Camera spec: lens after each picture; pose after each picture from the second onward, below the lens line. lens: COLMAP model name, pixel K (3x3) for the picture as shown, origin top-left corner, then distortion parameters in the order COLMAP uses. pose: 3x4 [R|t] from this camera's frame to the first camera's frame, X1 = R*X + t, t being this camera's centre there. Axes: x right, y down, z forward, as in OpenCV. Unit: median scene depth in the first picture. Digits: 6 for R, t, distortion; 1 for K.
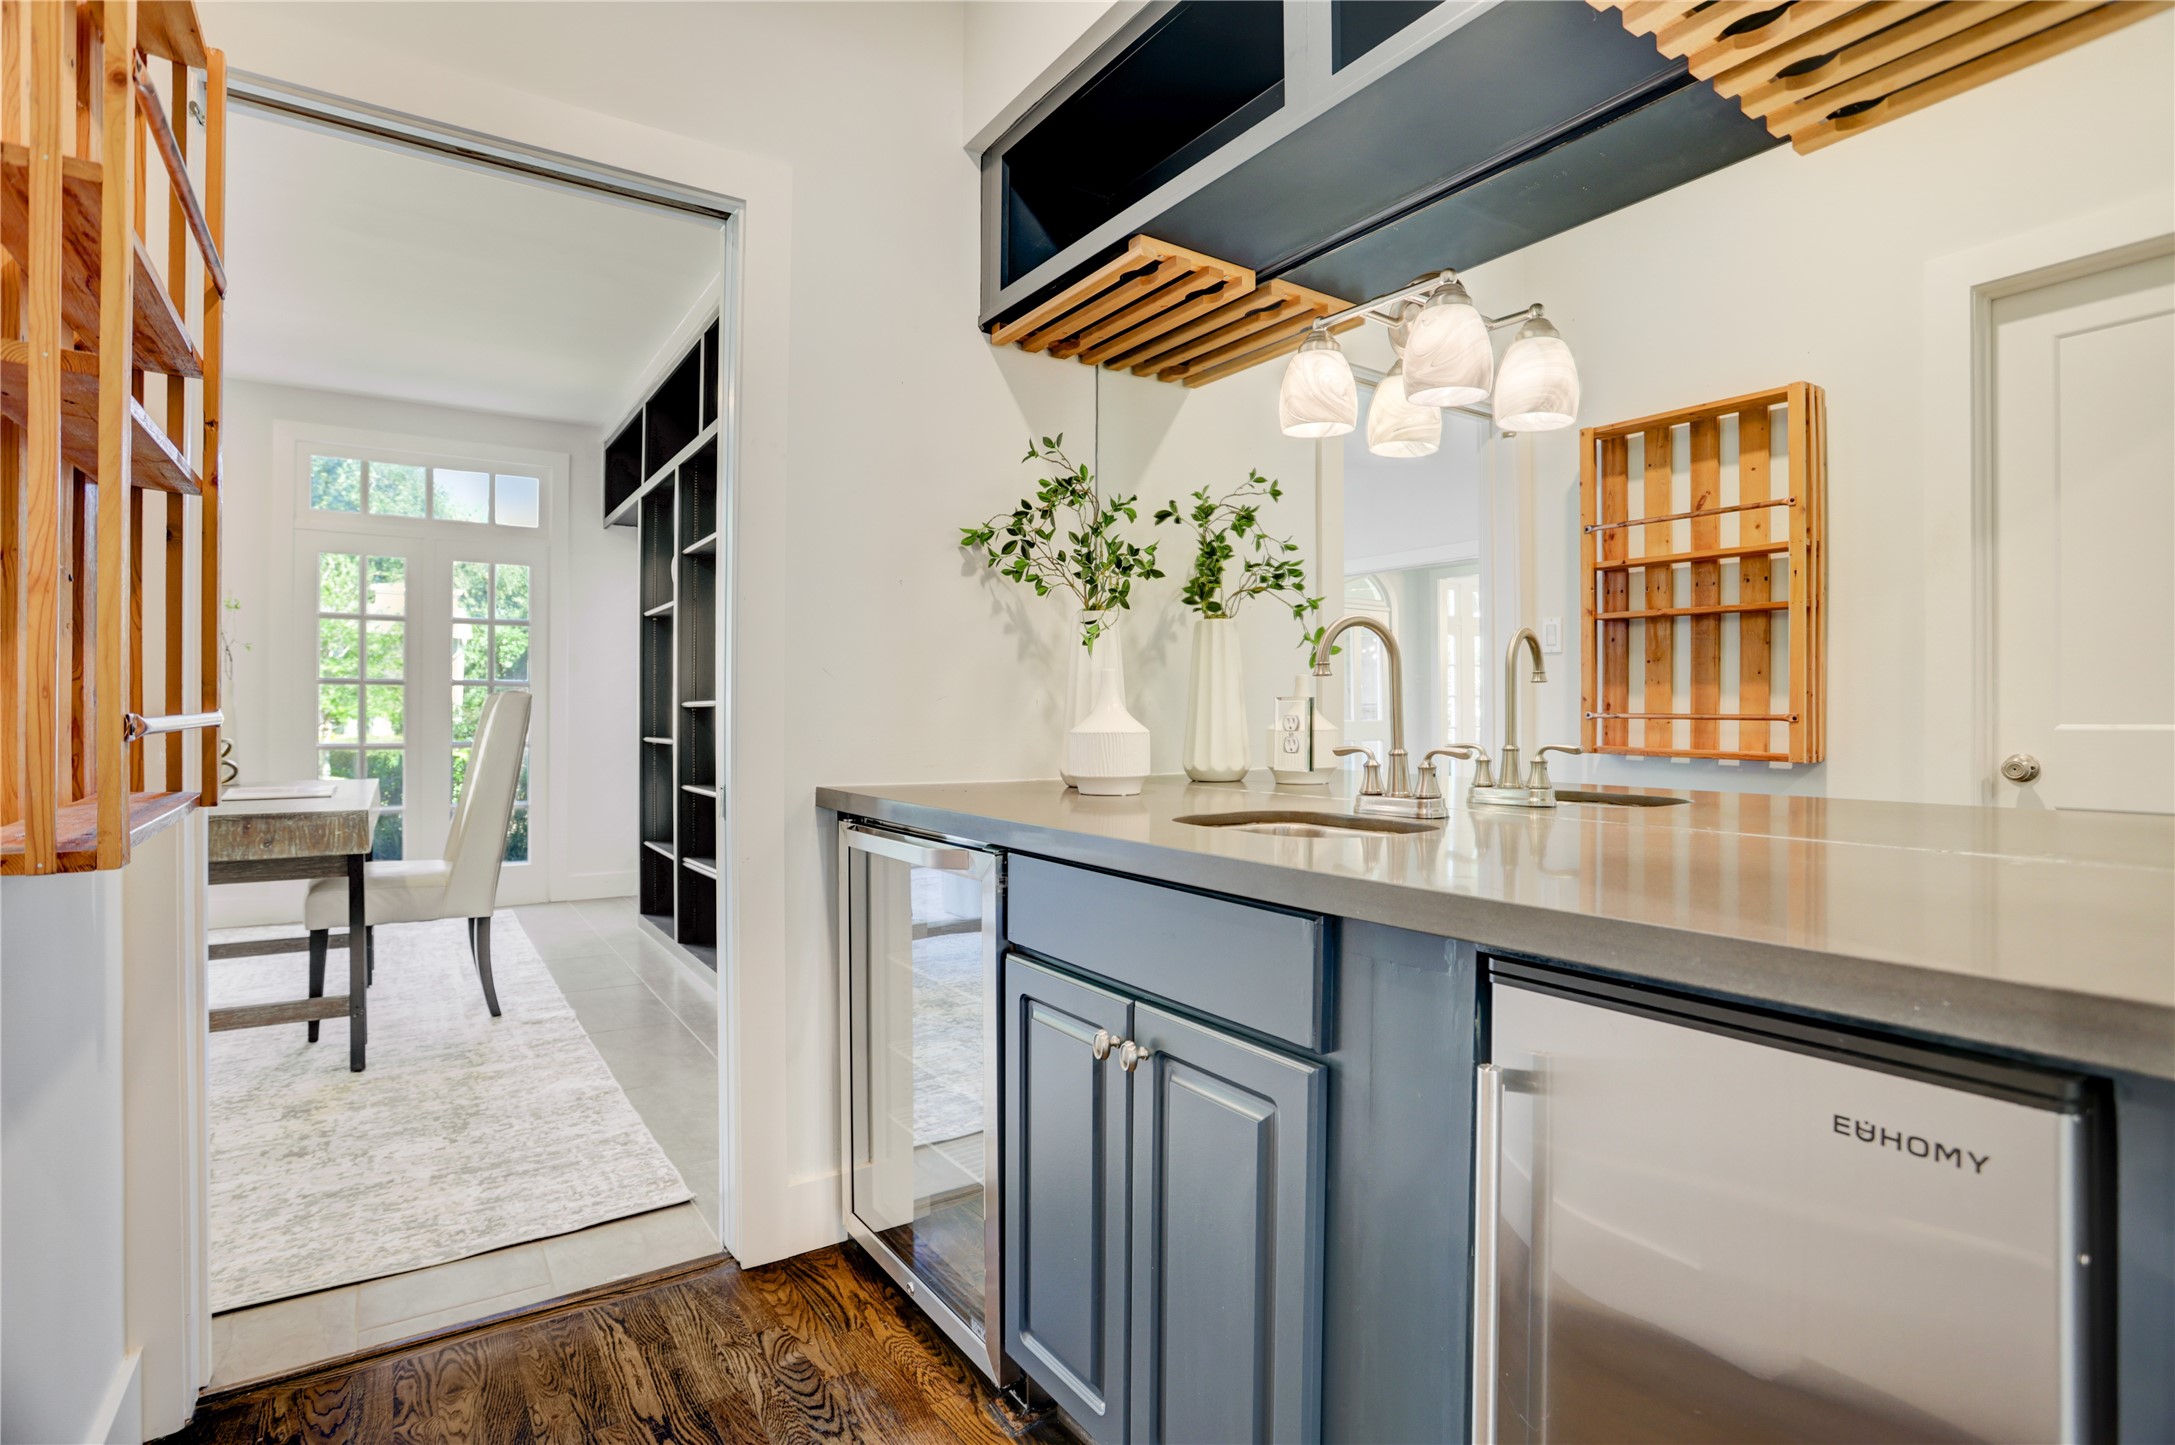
lens RADIAL K [[1076.9, 0, 1094.0], [0, 1076.9, 724.4], [0, 0, 1]] dist [-0.056245, 0.024819]
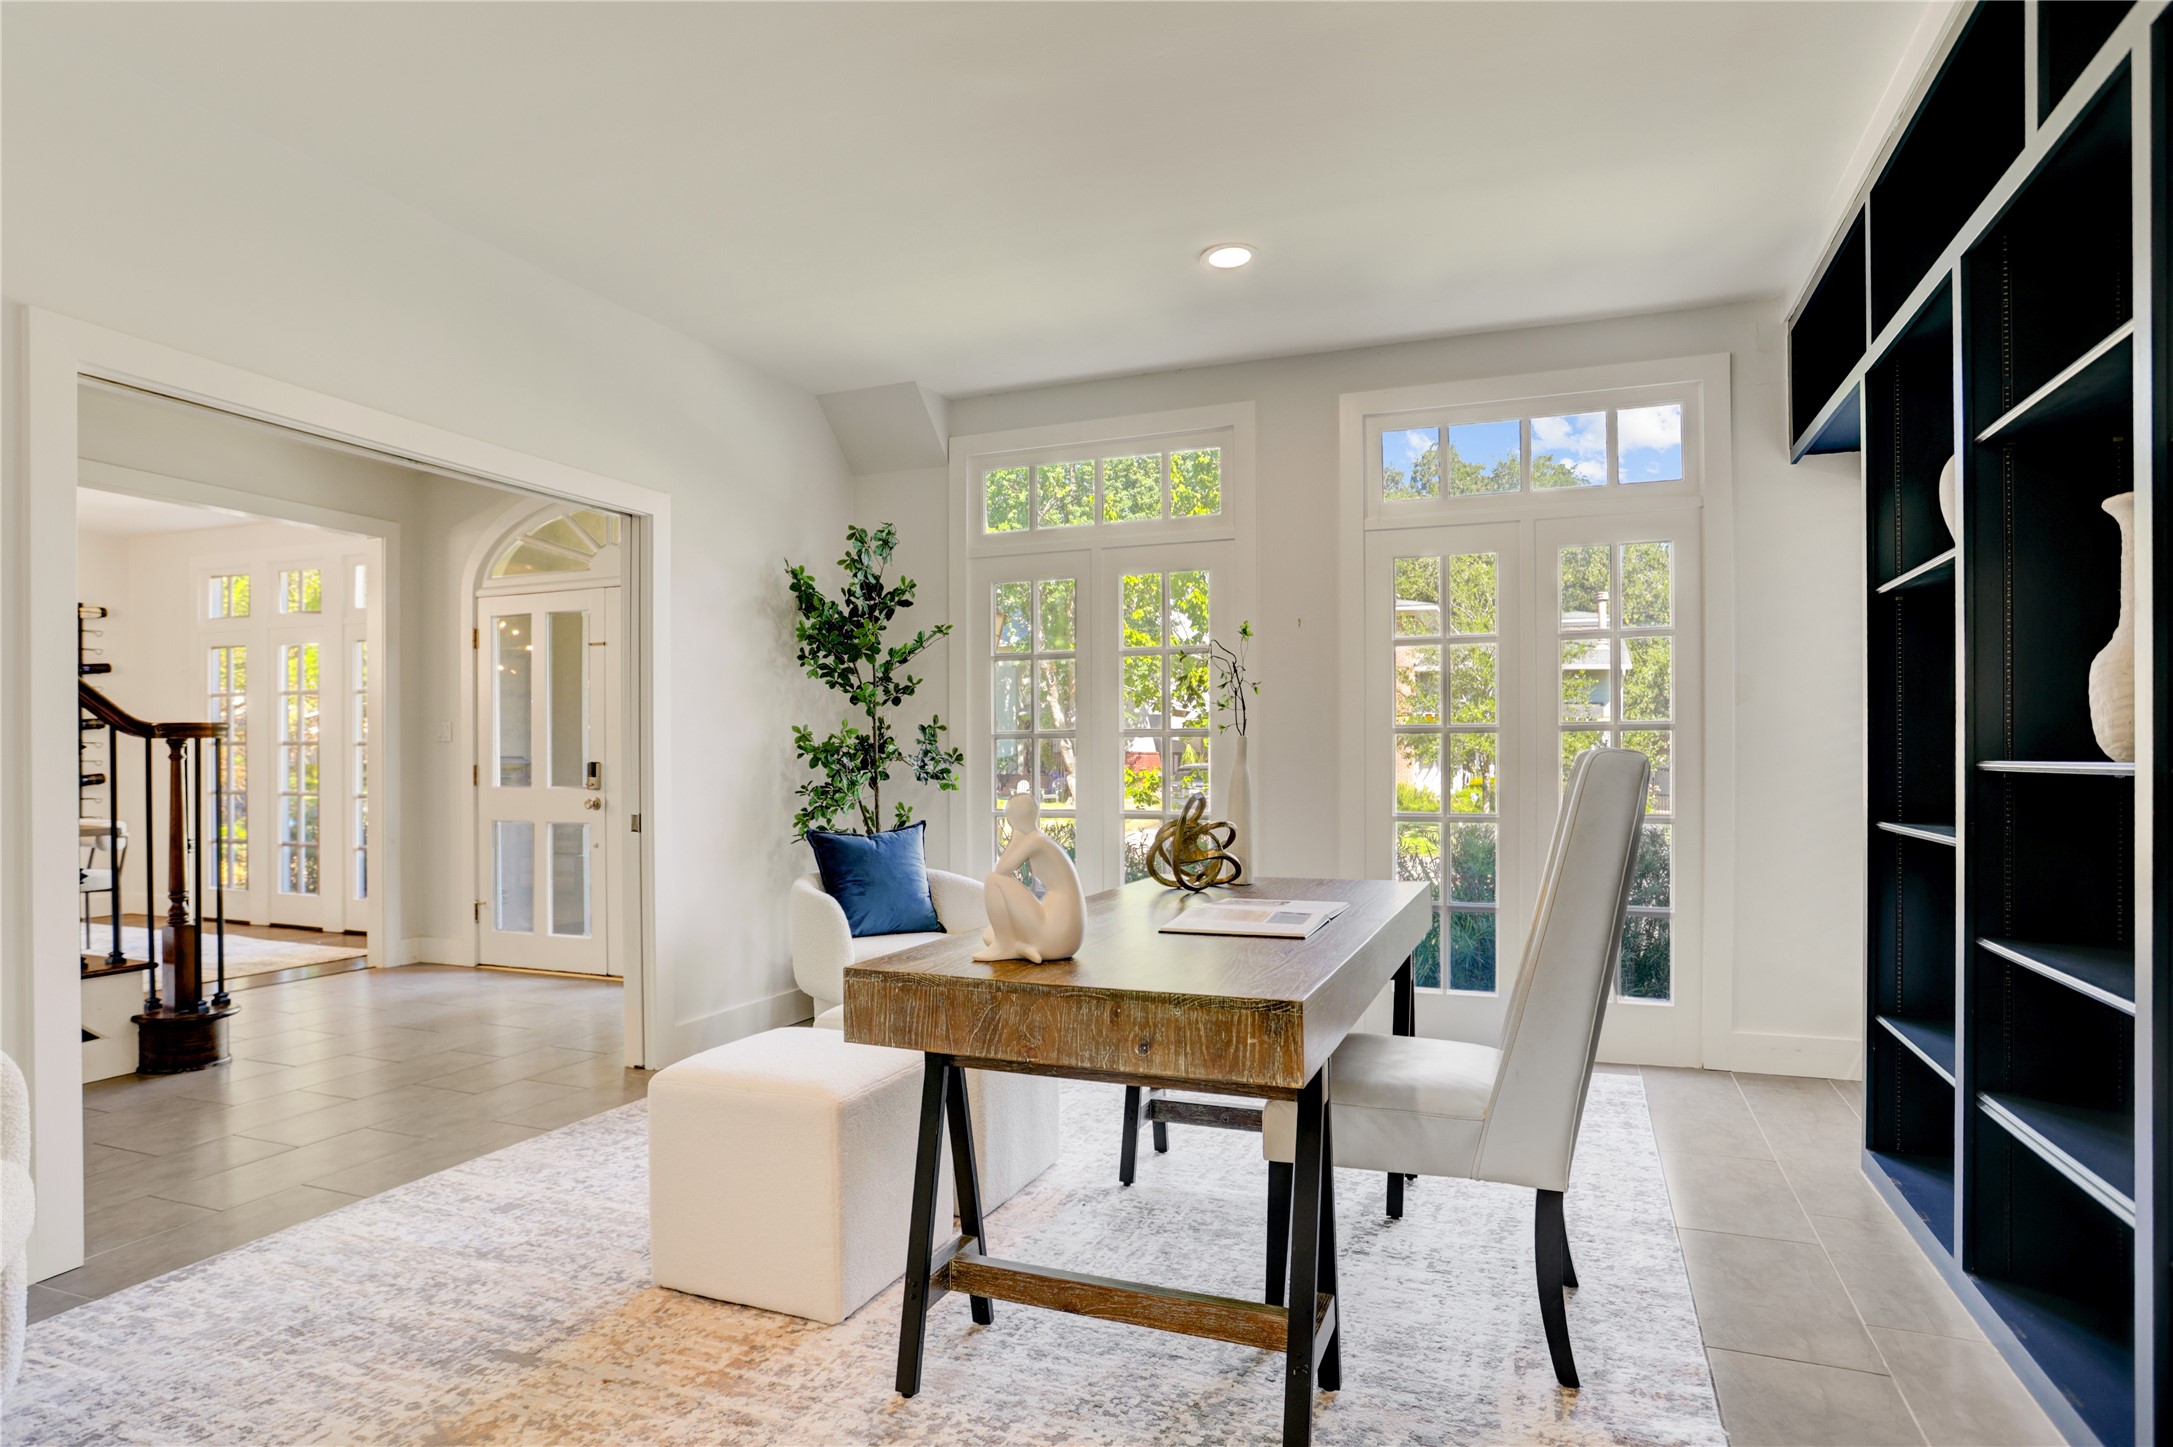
lens RADIAL K [[1168.9, 0, 1076.1], [0, 1168.9, 767.0], [0, 0, 1]] dist [-0.061467, 0.032115]
pose [[0.552367, 0.000551, -0.833601, -0.234202], [0.004311, 0.999985, 0.003518, -0.026250], [0.833590, -0.005537, 0.552356, 0.492302]]
